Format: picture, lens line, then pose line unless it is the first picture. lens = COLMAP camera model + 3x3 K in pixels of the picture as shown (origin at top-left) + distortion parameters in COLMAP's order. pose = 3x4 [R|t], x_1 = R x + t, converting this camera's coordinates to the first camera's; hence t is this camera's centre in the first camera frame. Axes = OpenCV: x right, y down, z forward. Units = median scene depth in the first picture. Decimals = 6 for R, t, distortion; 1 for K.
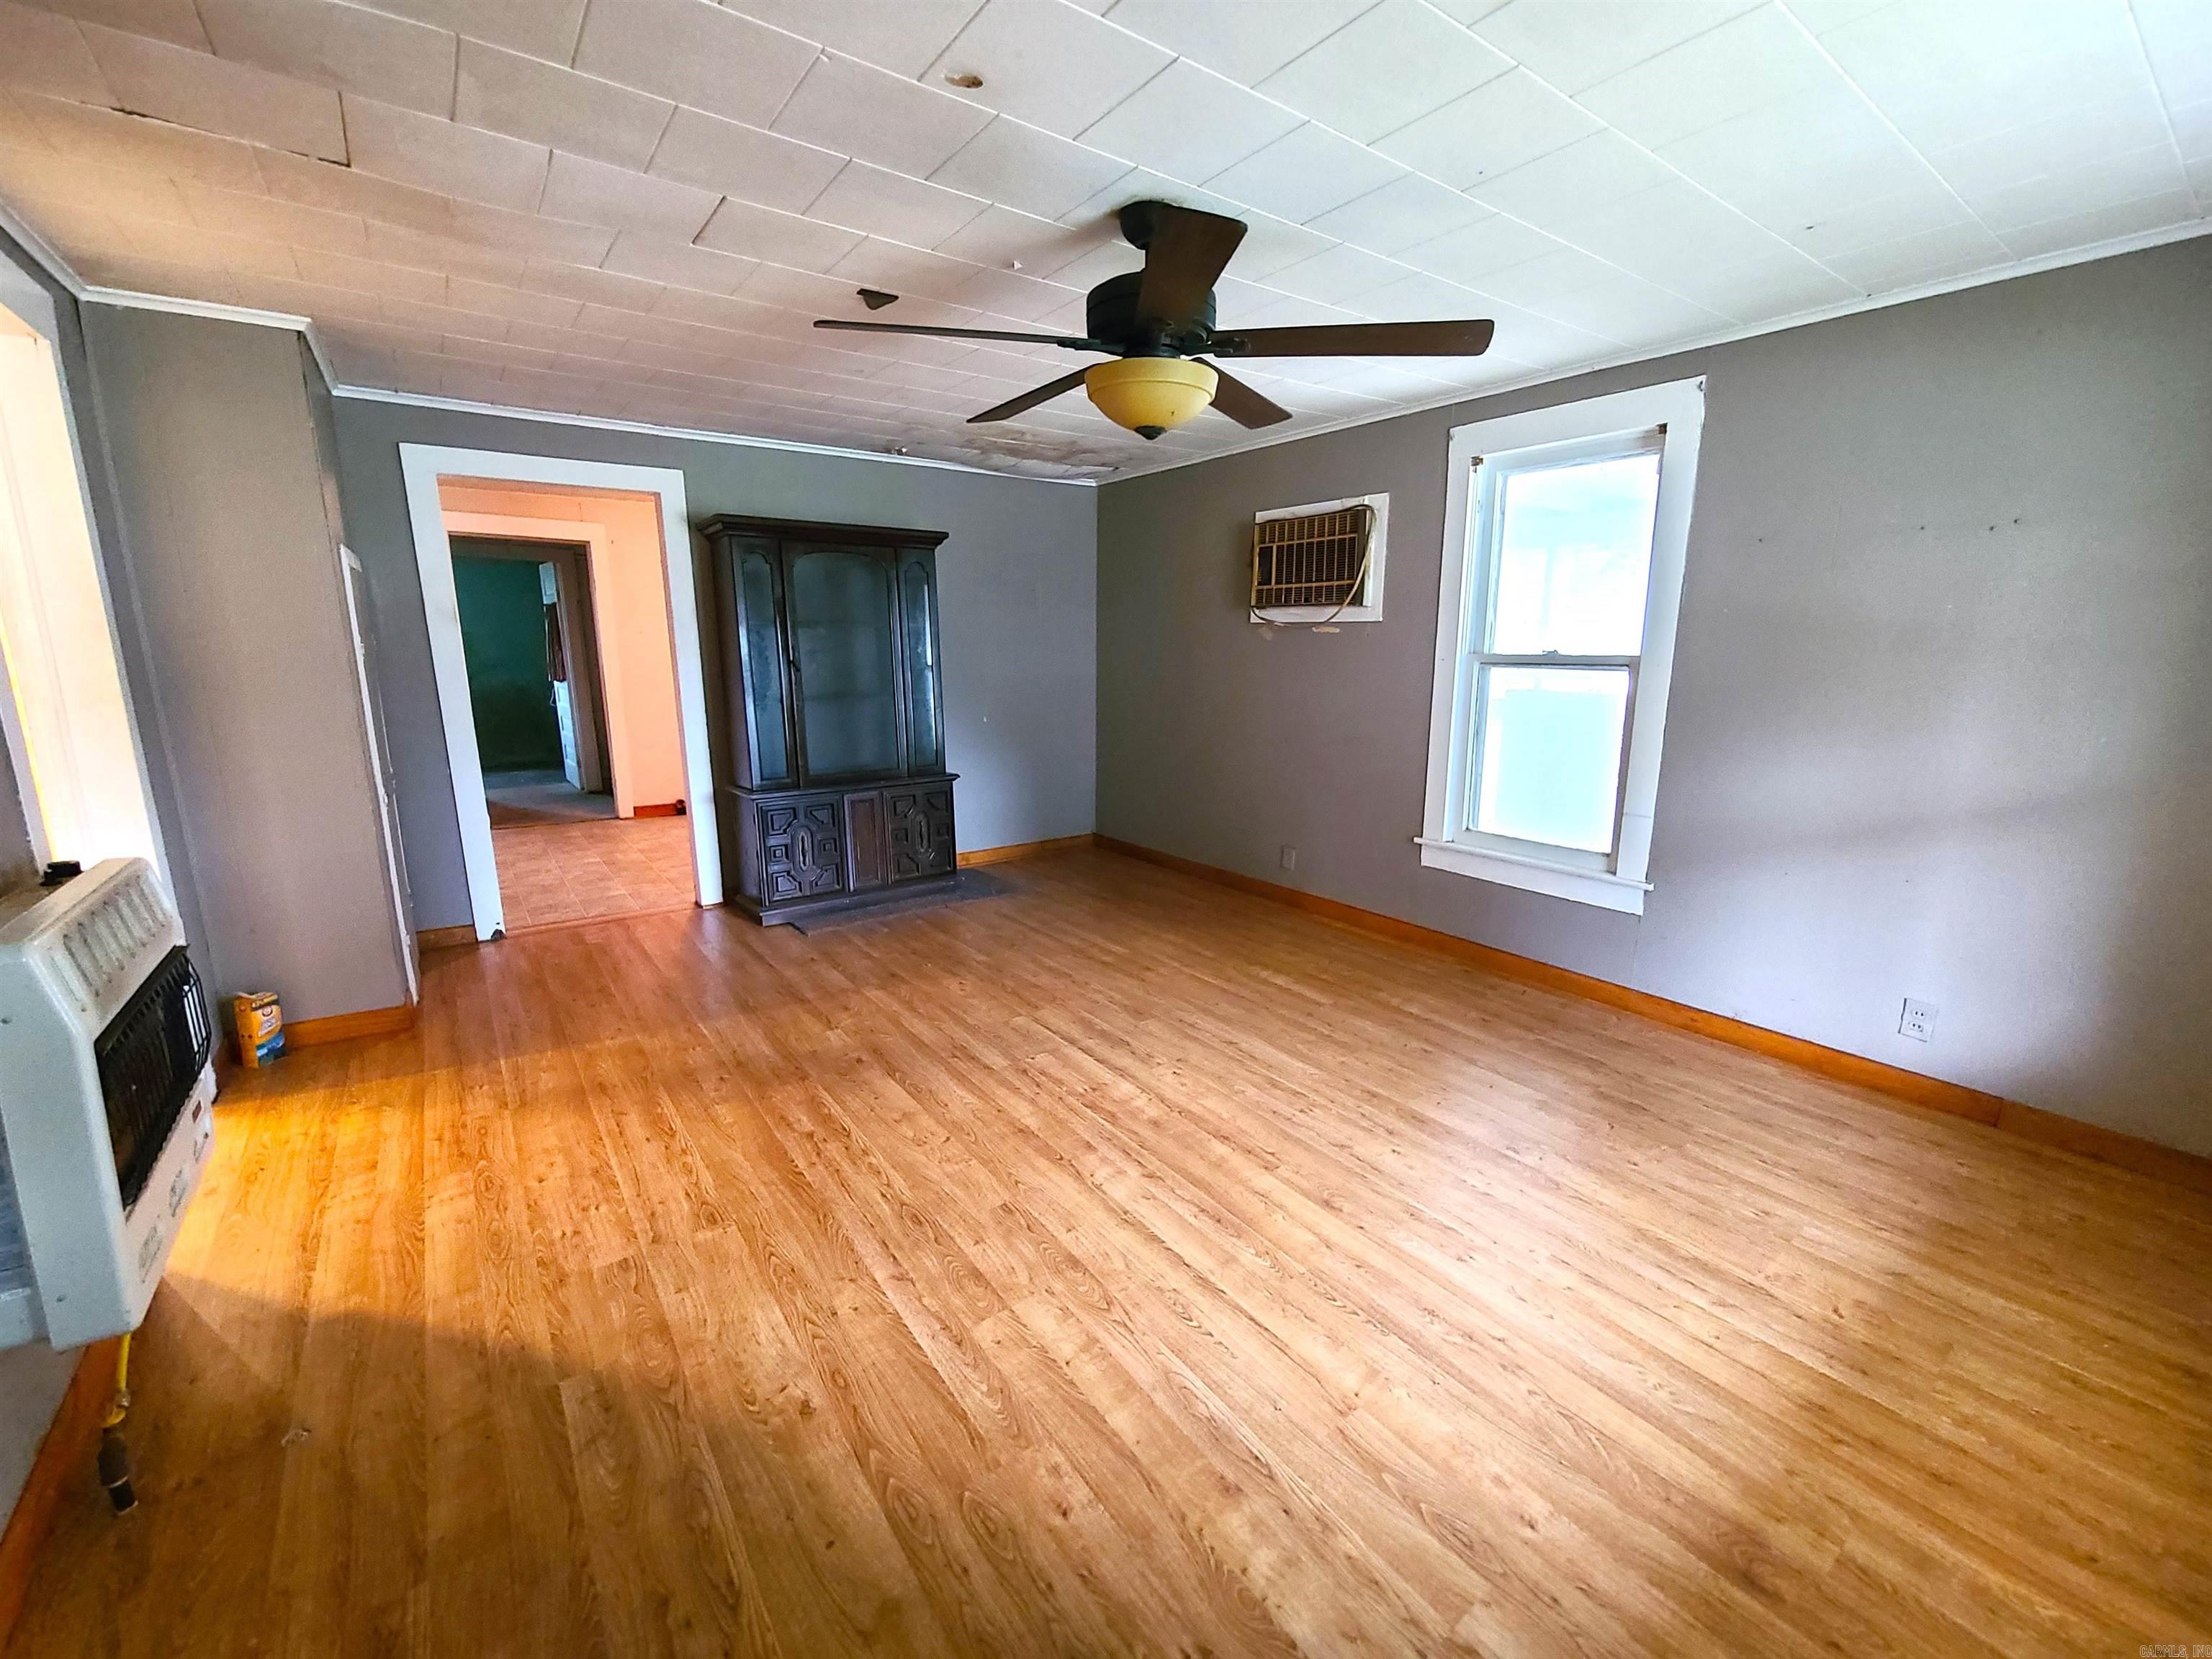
lens RADIAL K [[904.5, 0, 1127.8], [0, 904.5, 818.3], [0, 0, 1]] dist [0.003680, -0.004870]
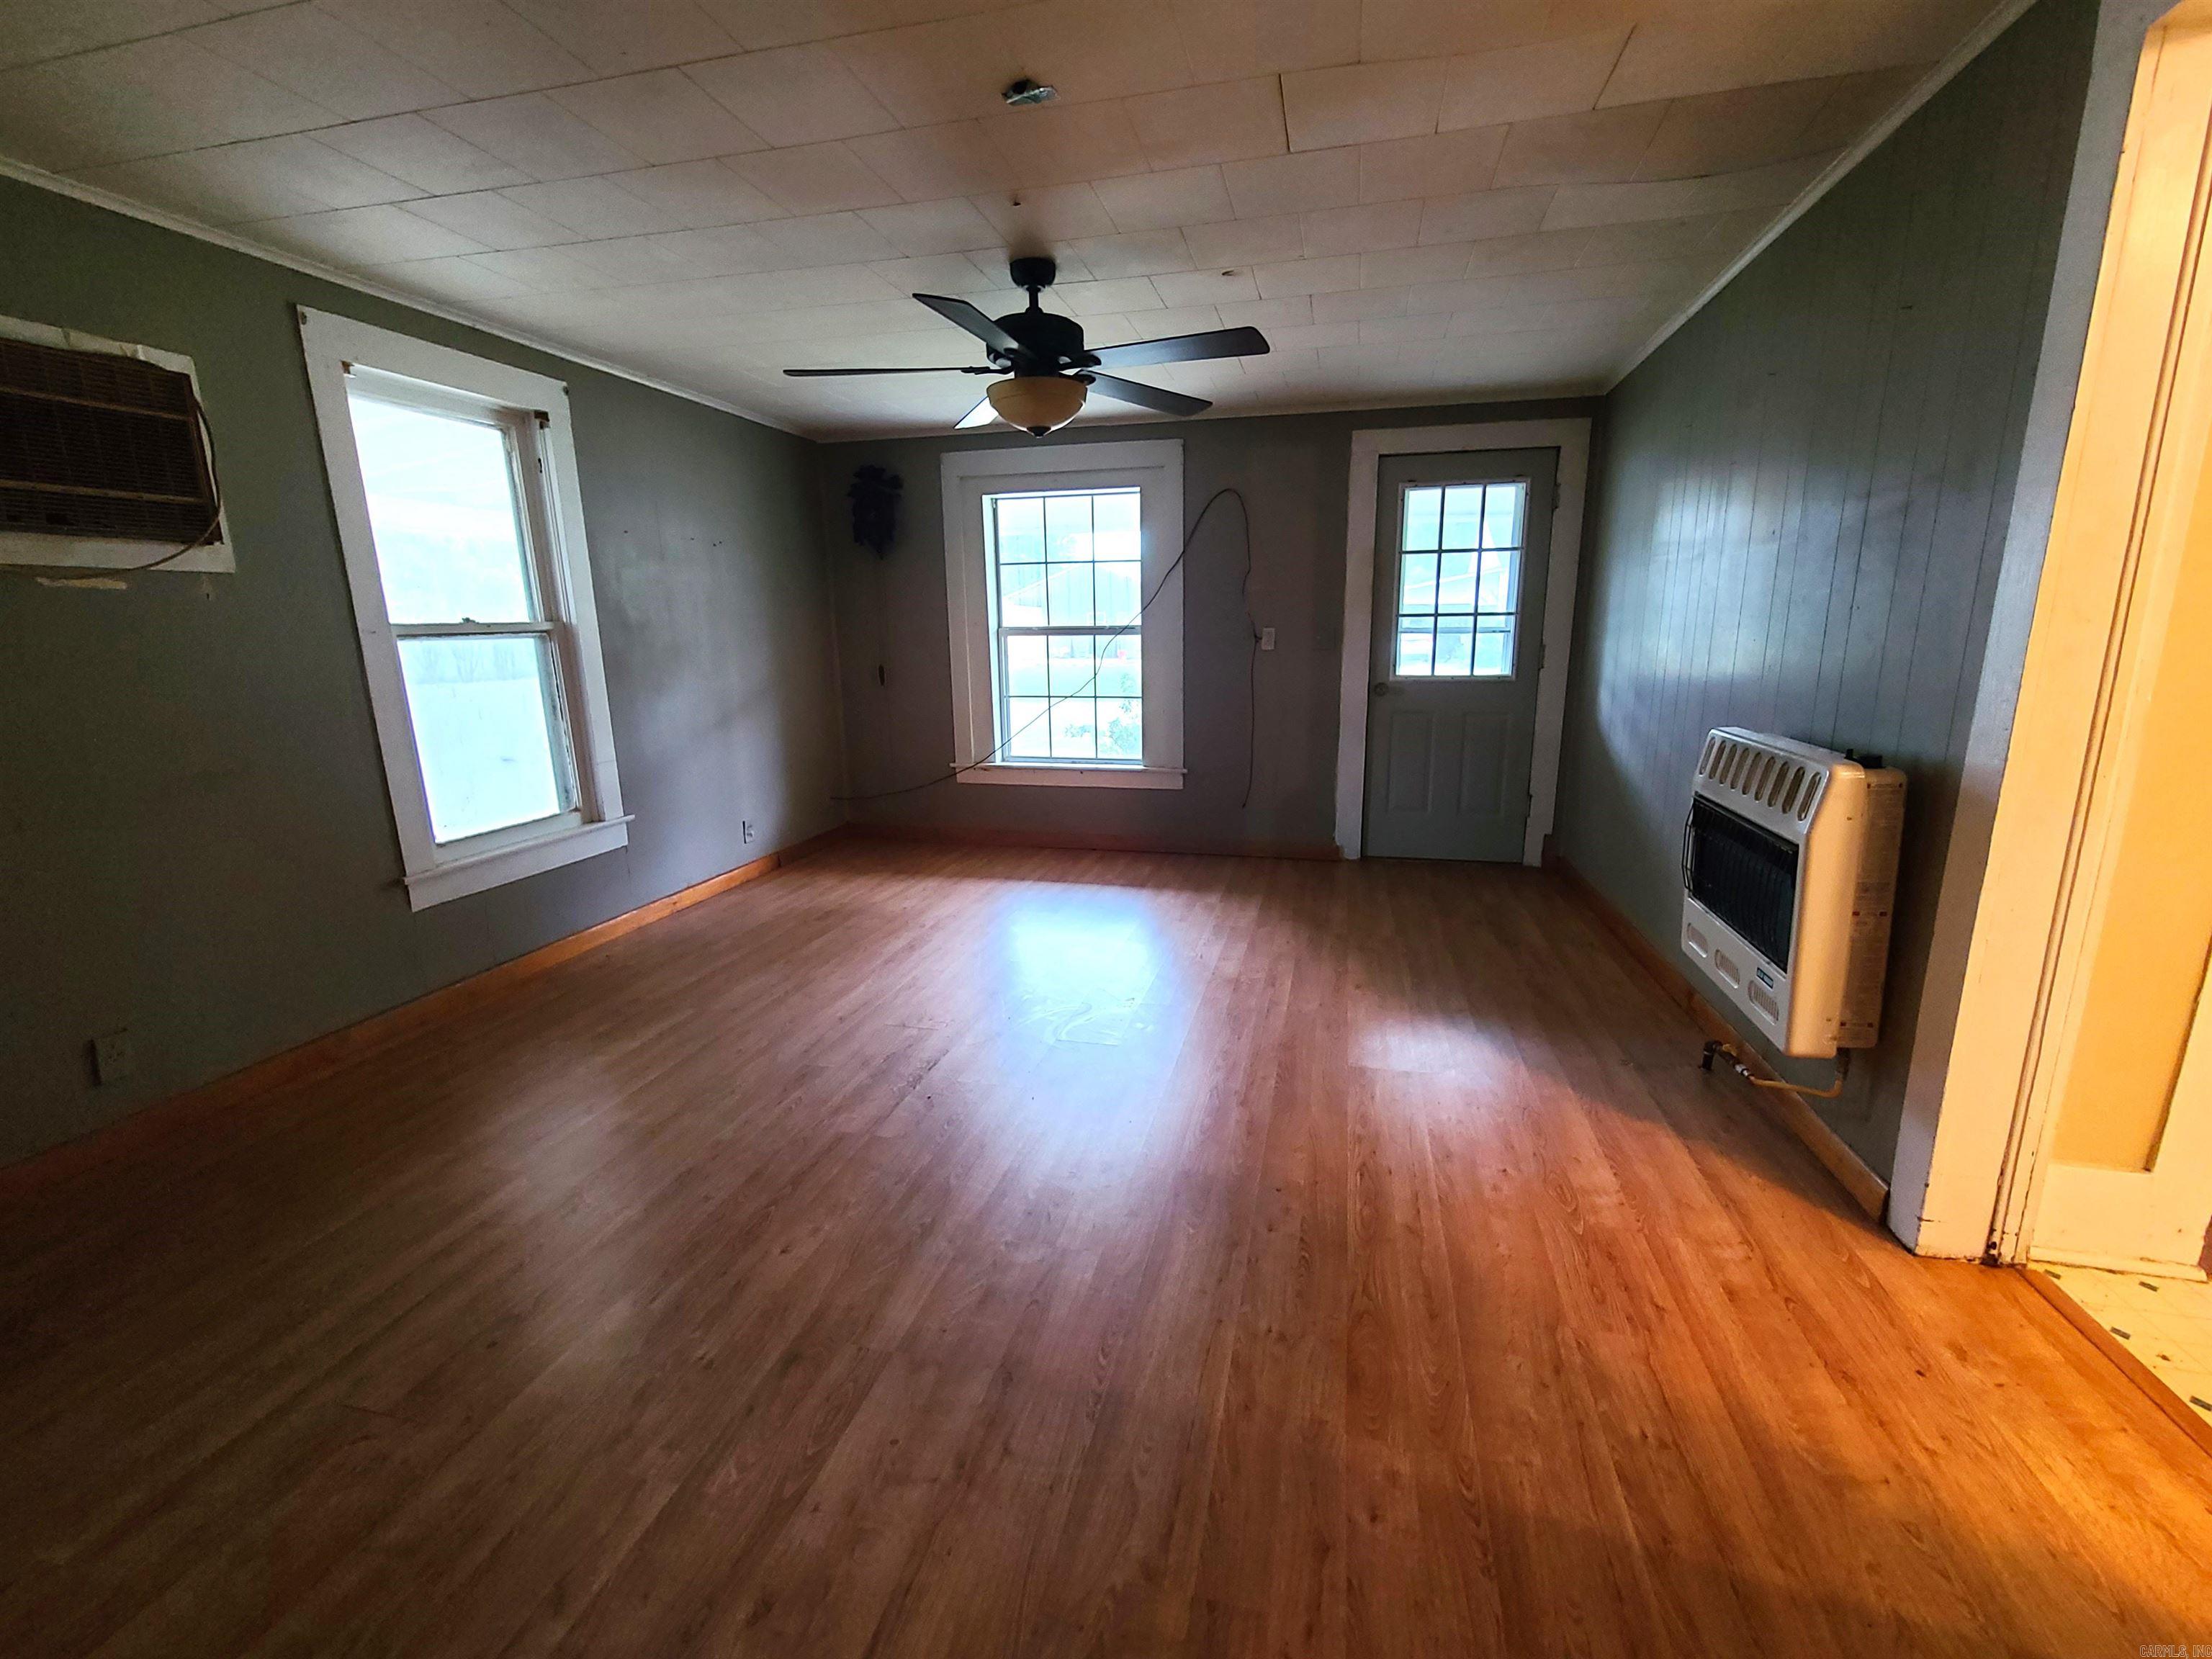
lens RADIAL K [[904.5, 0, 1127.8], [0, 904.5, 818.3], [0, 0, 1]] dist [0.003680, -0.004870]
pose [[-0.632643, -0.152669, 0.759246, -0.912565], [0.171639, 0.928355, 0.329692, -0.251153], [-0.755184, 0.338894, -0.561113, 1.462291]]
